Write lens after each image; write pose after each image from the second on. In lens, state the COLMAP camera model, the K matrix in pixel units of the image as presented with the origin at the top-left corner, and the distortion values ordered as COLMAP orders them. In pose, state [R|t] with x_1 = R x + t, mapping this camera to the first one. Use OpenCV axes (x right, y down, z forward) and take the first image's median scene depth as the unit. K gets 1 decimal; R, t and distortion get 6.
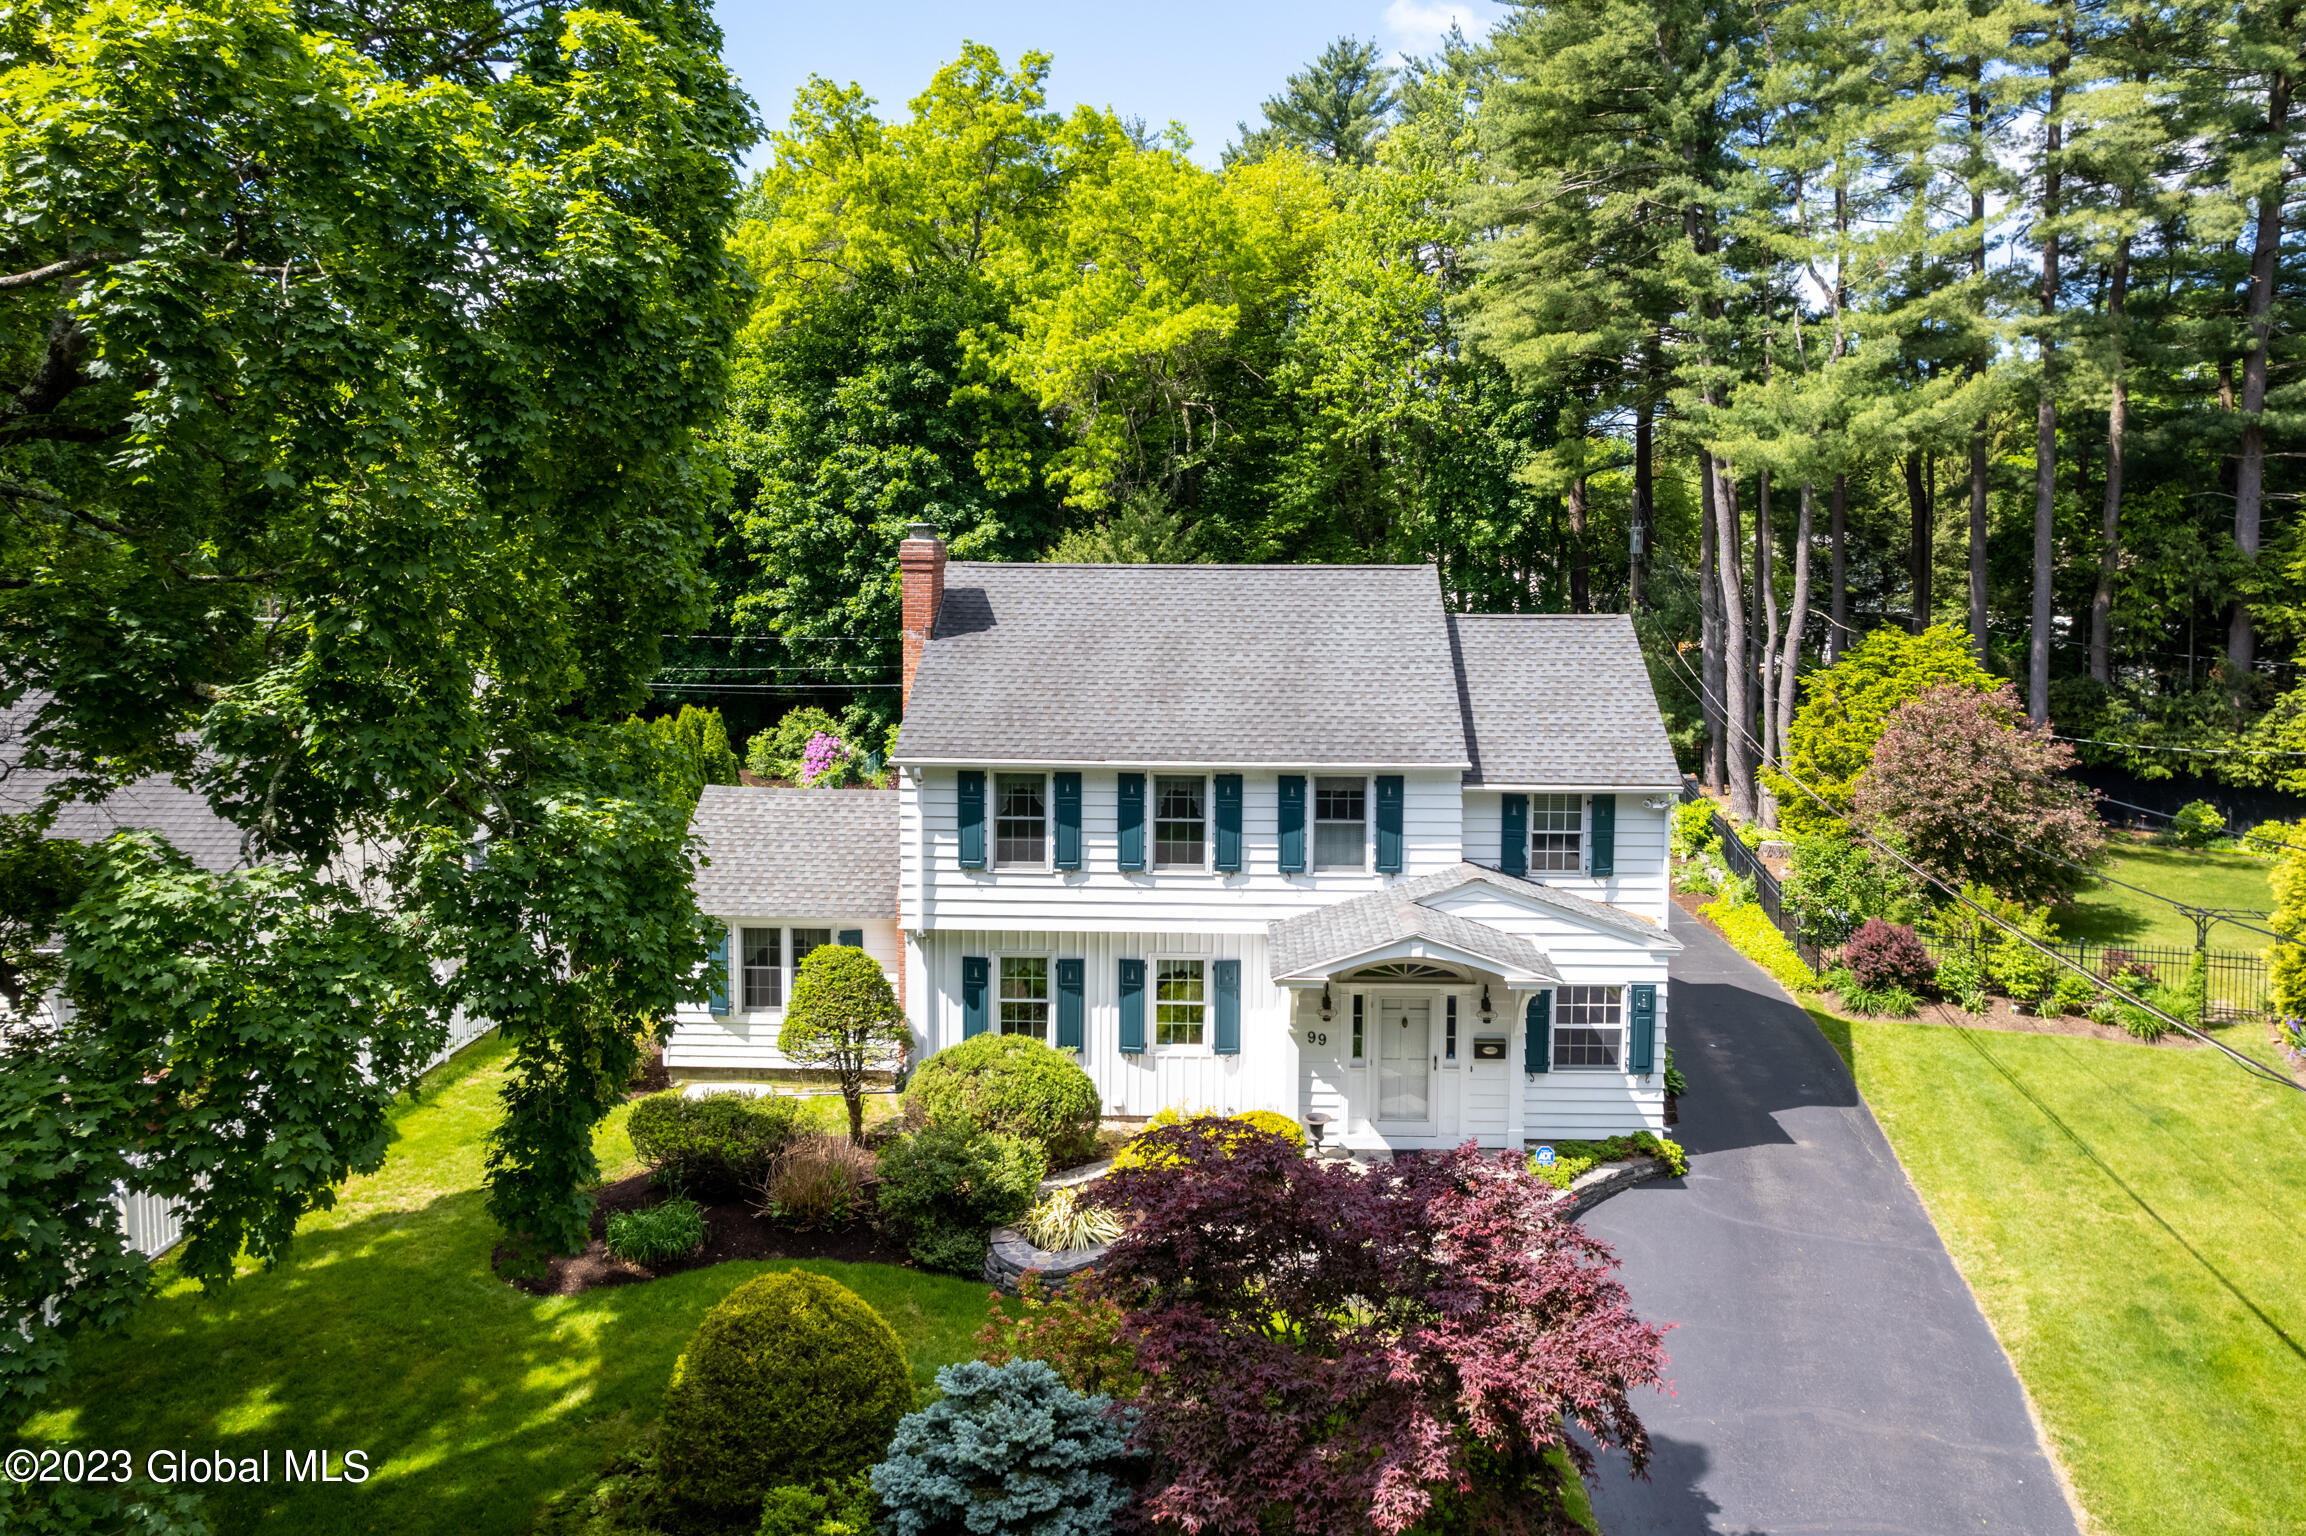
lens RADIAL K [[1476.8, 0, 1215.3], [0, 1476.8, 798.5], [0, 0, 1]] dist [-0.043972, 0.000156]
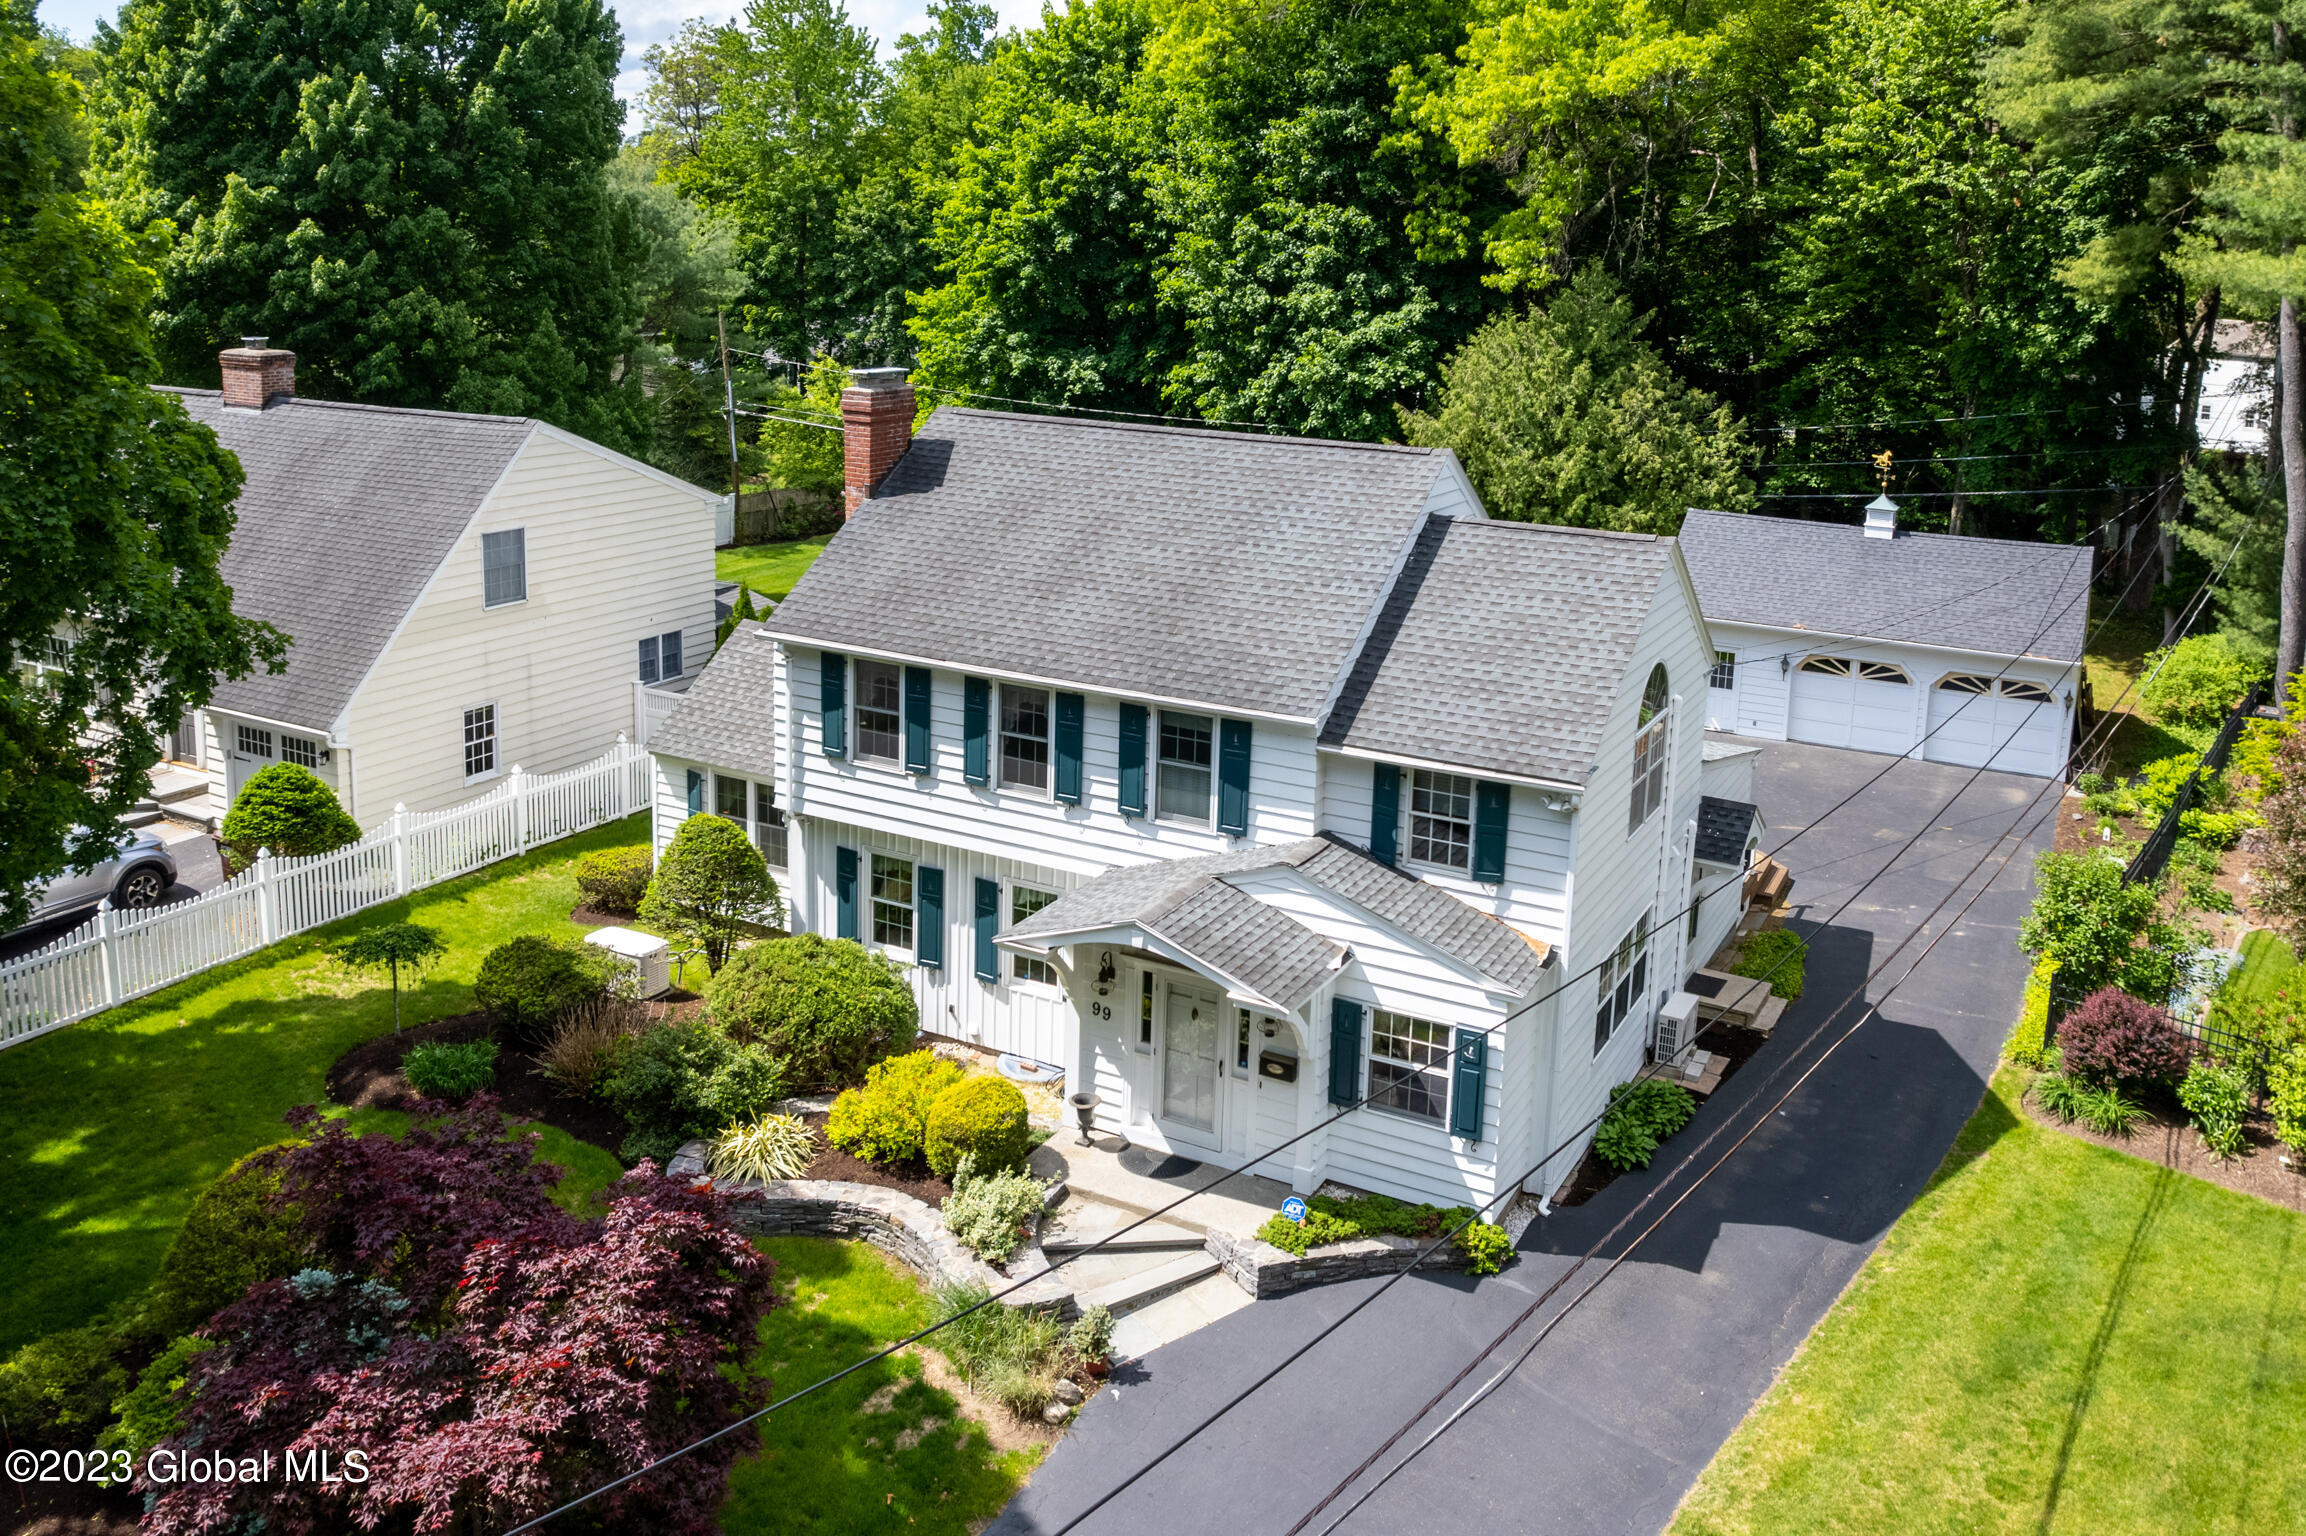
lens RADIAL K [[1711.4, 0, 1153.0], [0, 1711.4, 768.0], [0, 0, 1]] dist [-0.036634, 0.003860]
pose [[0.902531, 0.145857, -0.405170, 0.458264], [-0.101435, 0.986423, 0.129152, -0.105799], [0.418507, -0.075466, 0.905073, 0.106319]]
